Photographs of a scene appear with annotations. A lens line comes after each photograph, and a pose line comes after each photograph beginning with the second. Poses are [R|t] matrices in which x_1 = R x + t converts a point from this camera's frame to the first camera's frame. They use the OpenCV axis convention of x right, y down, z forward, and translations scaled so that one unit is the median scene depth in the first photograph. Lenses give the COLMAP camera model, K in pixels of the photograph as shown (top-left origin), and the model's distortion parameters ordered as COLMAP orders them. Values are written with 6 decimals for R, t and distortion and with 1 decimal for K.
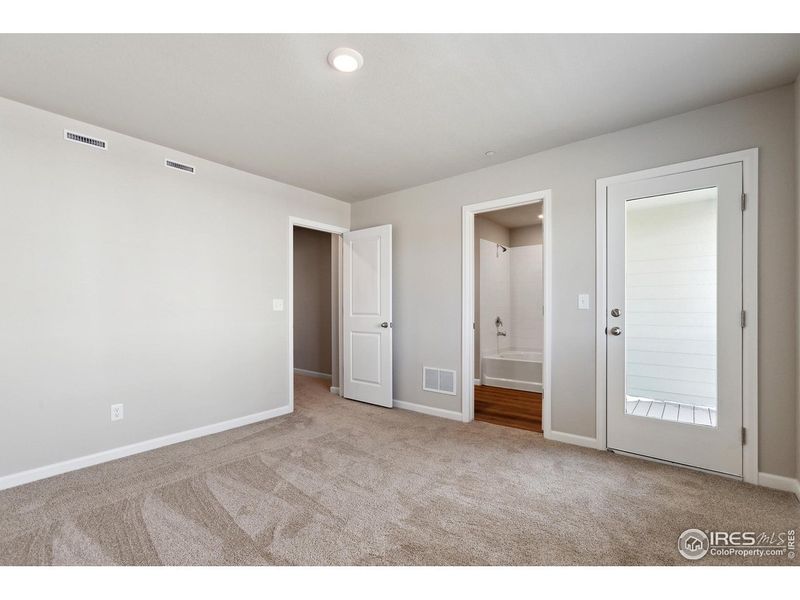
lens RADIAL K [[378.5, 0, 396.8], [0, 378.5, 304.7], [0, 0, 1]] dist [-0.067339, 0.026672]
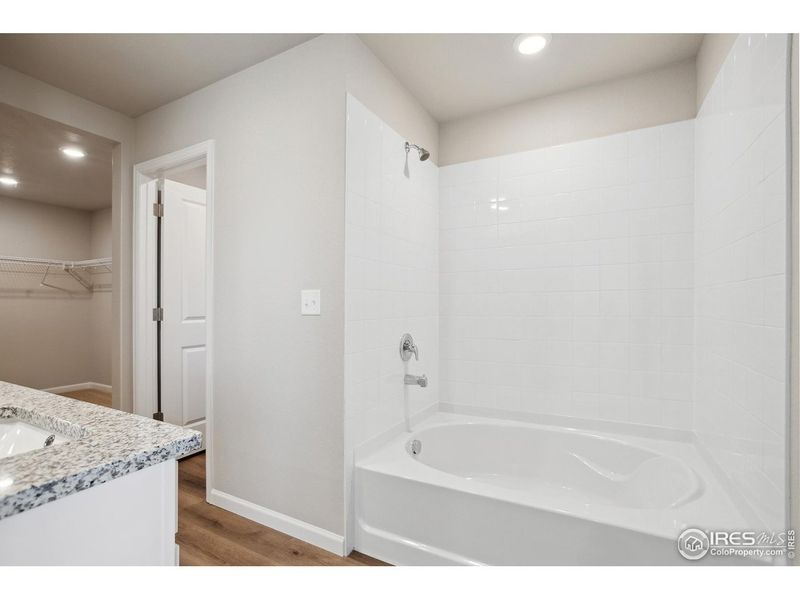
lens RADIAL K [[378.5, 0, 396.8], [0, 378.5, 304.7], [0, 0, 1]] dist [-0.067339, 0.026672]
pose [[0.982588, 0.002940, 0.185776, 0.190603], [-0.003337, 0.999993, 0.001825, 0.003412], [-0.185769, -0.002413, 0.982591, 0.638519]]
